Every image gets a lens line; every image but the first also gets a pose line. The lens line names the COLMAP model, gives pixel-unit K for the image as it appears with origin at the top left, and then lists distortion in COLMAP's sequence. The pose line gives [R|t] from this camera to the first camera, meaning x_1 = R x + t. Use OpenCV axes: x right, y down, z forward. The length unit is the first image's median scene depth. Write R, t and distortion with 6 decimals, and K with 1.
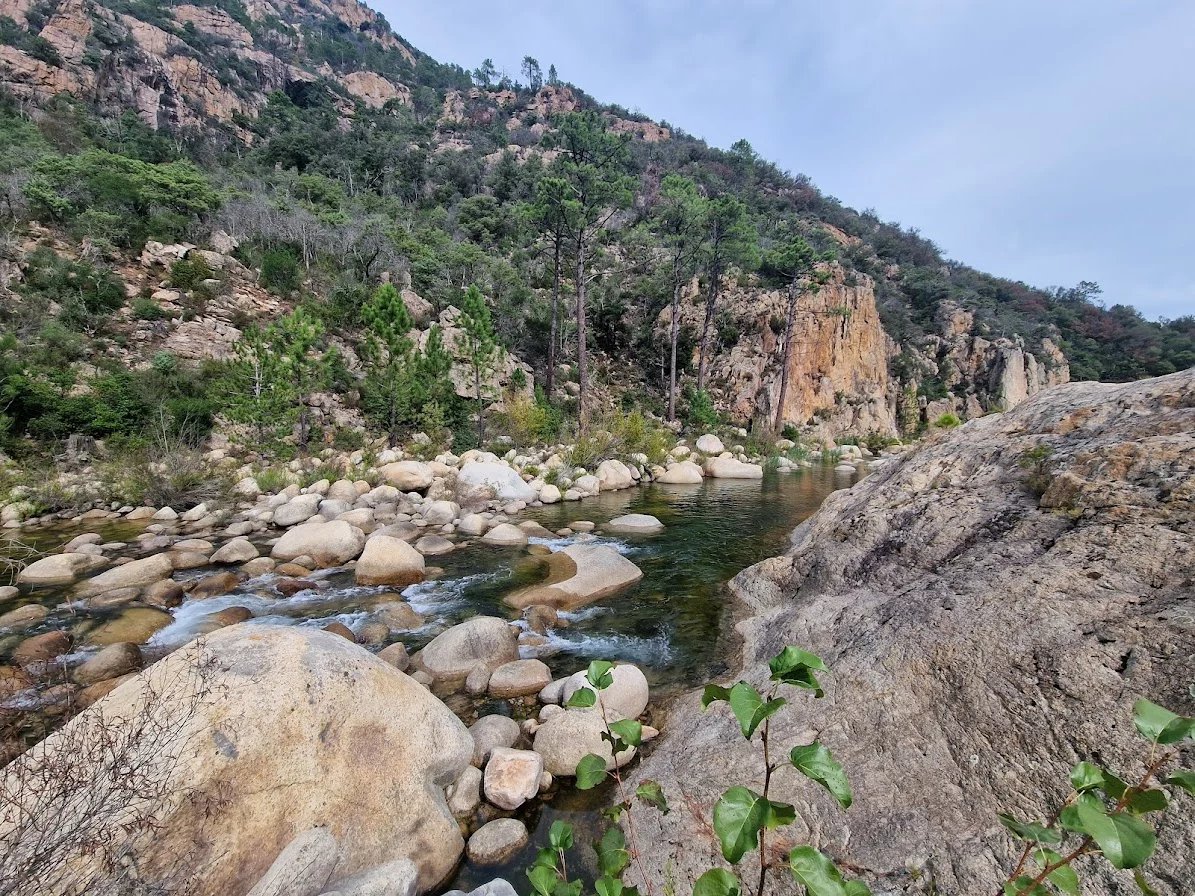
lens RADIAL K [[475.9, 0, 585.1], [0, 475.9, 441.8], [0, 0, 1]] dist [0.007878, -0.004337]
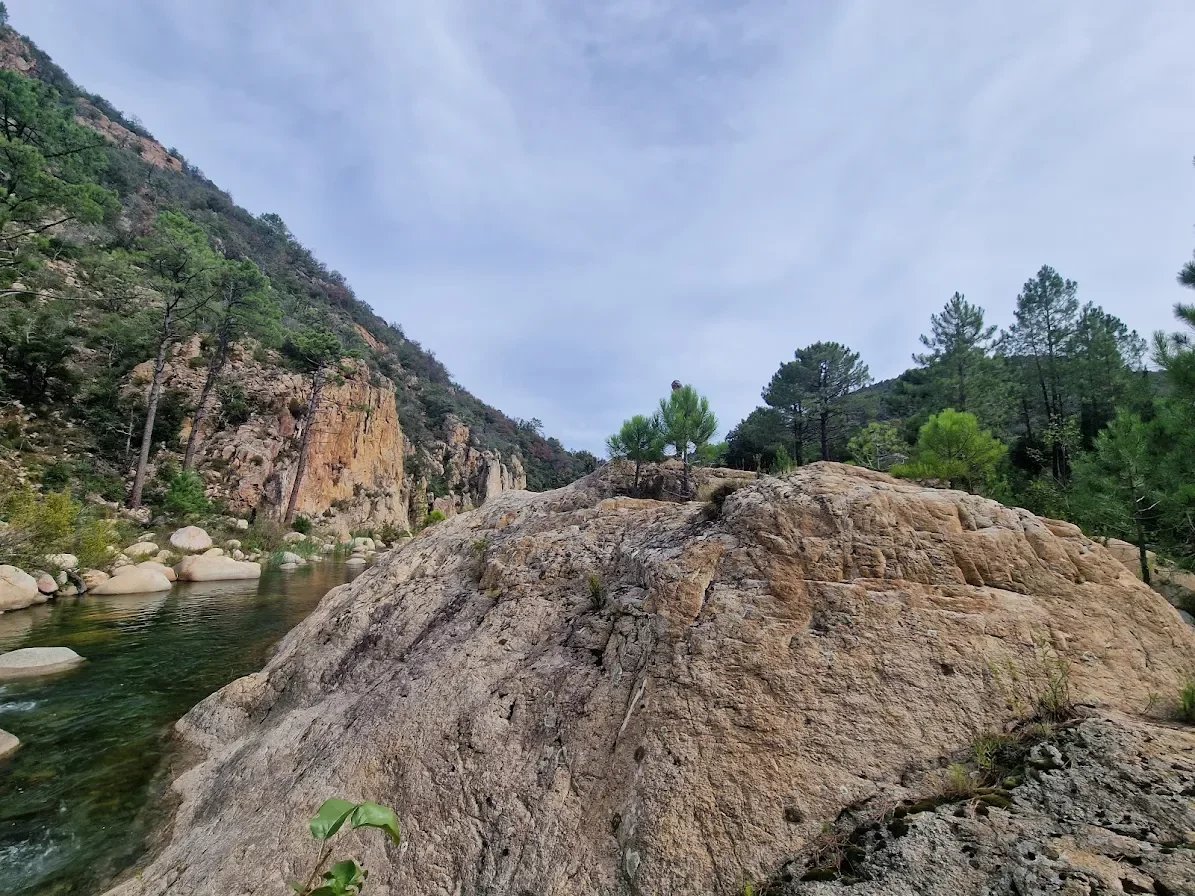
lens RADIAL K [[475.9, 0, 589.4], [0, 475.9, 447.9], [0, 0, 1]] dist [0.007878, -0.004337]
pose [[0.675374, 0.118576, 0.727880, 0.121036], [0.001077, 0.986830, -0.161759, -0.016582], [-0.737474, 0.110032, 0.666352, -0.051665]]
